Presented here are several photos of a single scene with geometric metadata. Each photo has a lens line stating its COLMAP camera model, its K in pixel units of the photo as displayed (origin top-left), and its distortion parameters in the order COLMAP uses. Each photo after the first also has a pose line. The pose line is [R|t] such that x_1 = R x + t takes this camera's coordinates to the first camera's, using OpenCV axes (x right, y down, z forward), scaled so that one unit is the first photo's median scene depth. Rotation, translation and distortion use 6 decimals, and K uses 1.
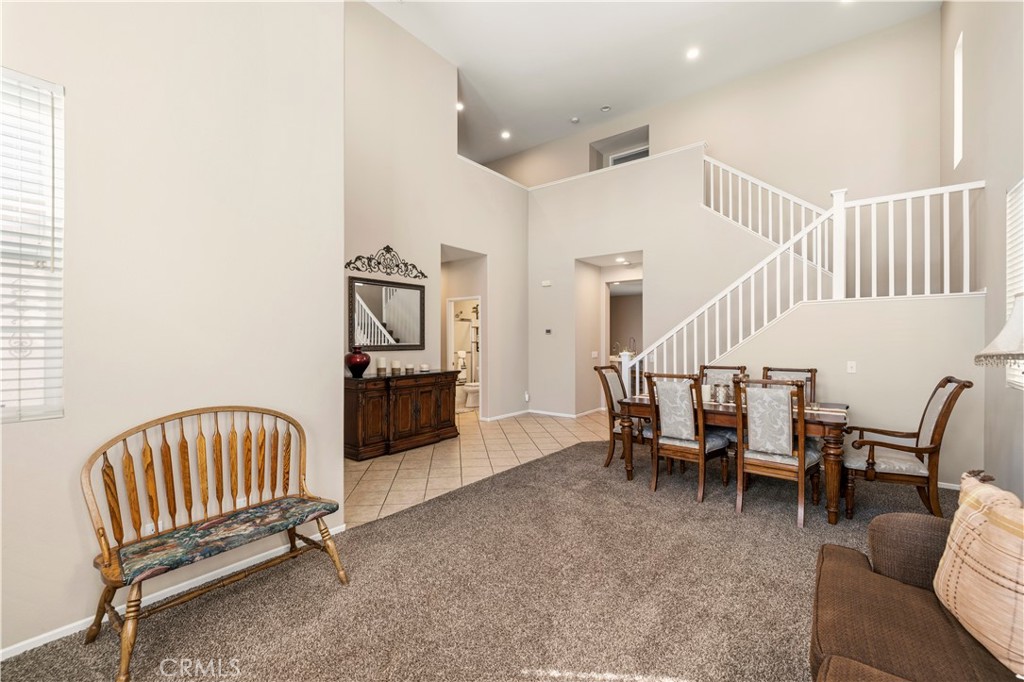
lens RADIAL K [[433.0, 0, 507.3], [0, 433.0, 341.8], [0, 0, 1]] dist [0.004696, 0.000251]
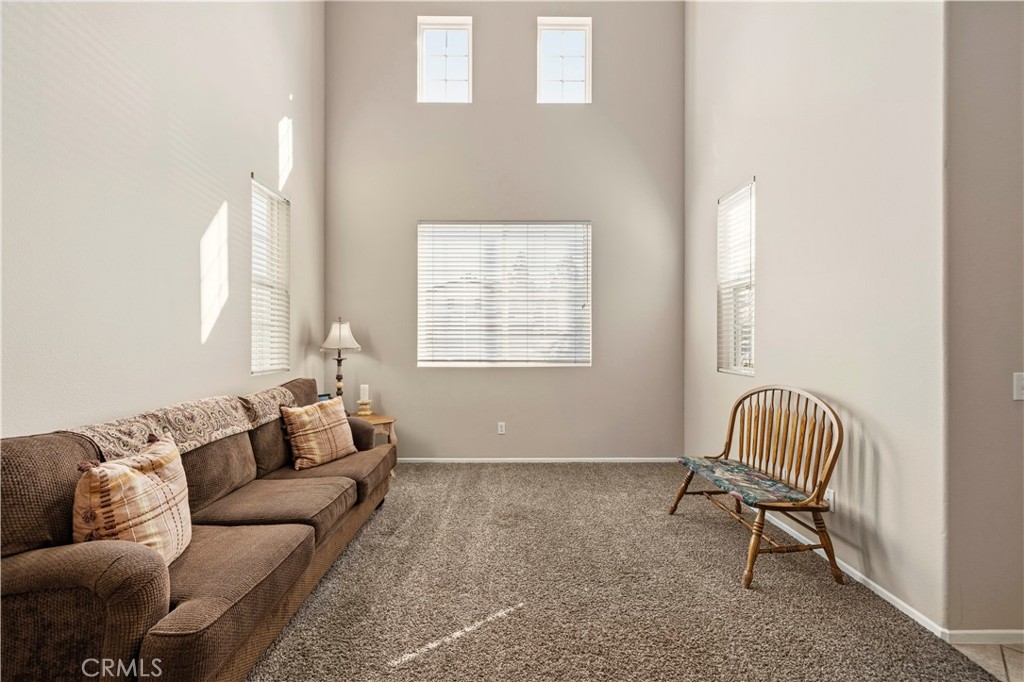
lens RADIAL K [[433.0, 0, 507.3], [0, 433.0, 341.8], [0, 0, 1]] dist [0.004696, 0.000251]
pose [[-0.778816, 0.000342, -0.627253, 0.428795], [-0.002085, 0.999993, 0.003135, 0.020277], [0.627249, 0.003749, -0.778809, 0.977895]]
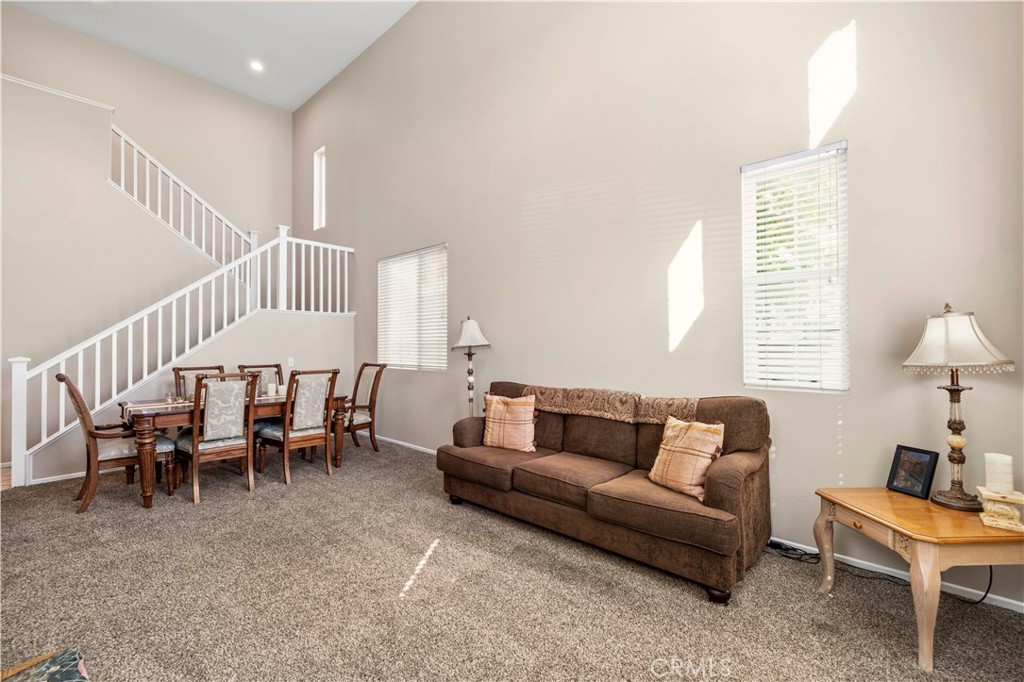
lens RADIAL K [[433.0, 0, 507.3], [0, 433.0, 341.8], [0, 0, 1]] dist [0.004696, 0.000251]
pose [[0.067043, 0.008751, 0.997712, -0.613564], [0.002917, 0.999956, -0.008967, 0.013196], [-0.997746, 0.003512, 0.067014, 0.314606]]
